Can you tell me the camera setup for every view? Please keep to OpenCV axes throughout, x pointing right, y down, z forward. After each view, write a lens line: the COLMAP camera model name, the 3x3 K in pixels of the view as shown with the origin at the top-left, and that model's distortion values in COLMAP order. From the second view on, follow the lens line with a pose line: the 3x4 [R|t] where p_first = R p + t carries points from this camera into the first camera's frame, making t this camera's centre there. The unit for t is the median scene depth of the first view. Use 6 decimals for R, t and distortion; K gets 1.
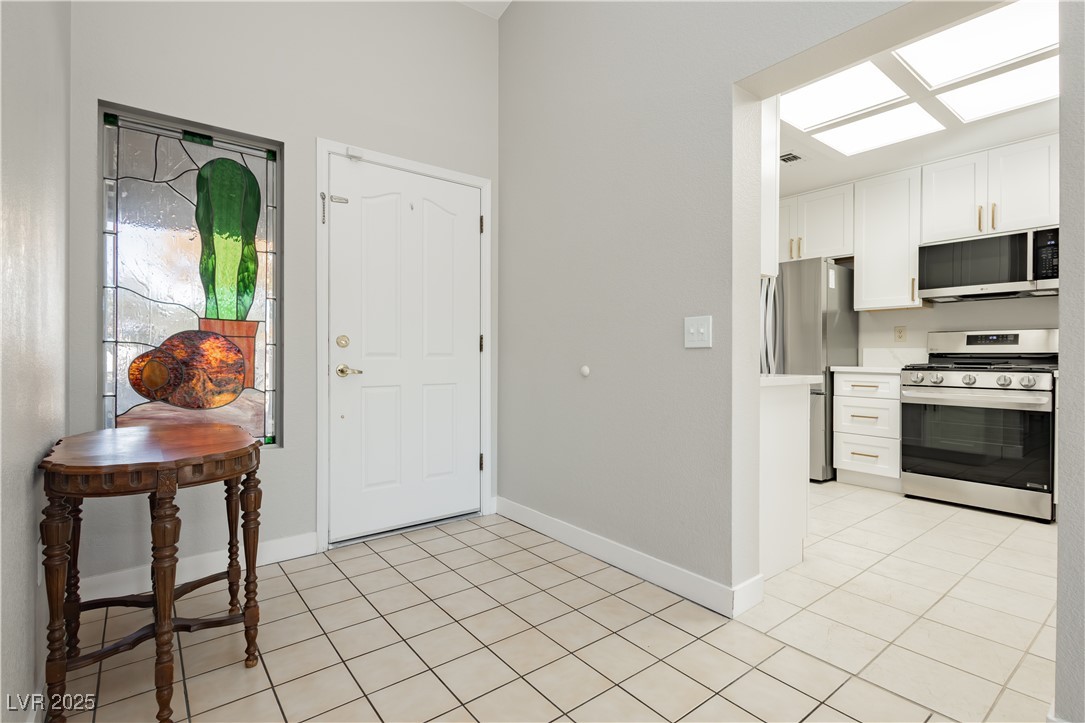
lens RADIAL K [[523.9, 0, 523.5], [0, 523.9, 357.4], [0, 0, 1]] dist [0.000886, 0.000052]
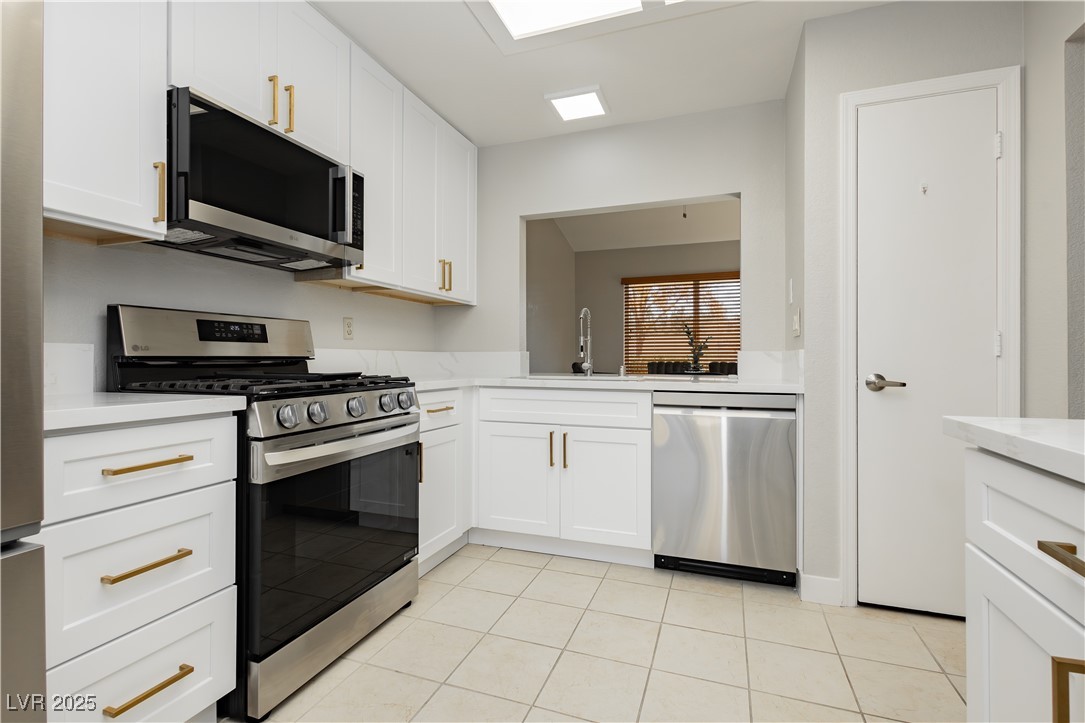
lens RADIAL K [[499.1, 0, 542.5], [0, 499.1, 361.5], [0, 0, 1]] dist [-0.005655, -0.001486]
pose [[-0.534074, -0.003873, 0.845429, 0.309194], [-0.000381, 0.999991, 0.004340, -0.006265], [-0.845438, 0.001996, -0.534070, 1.028902]]
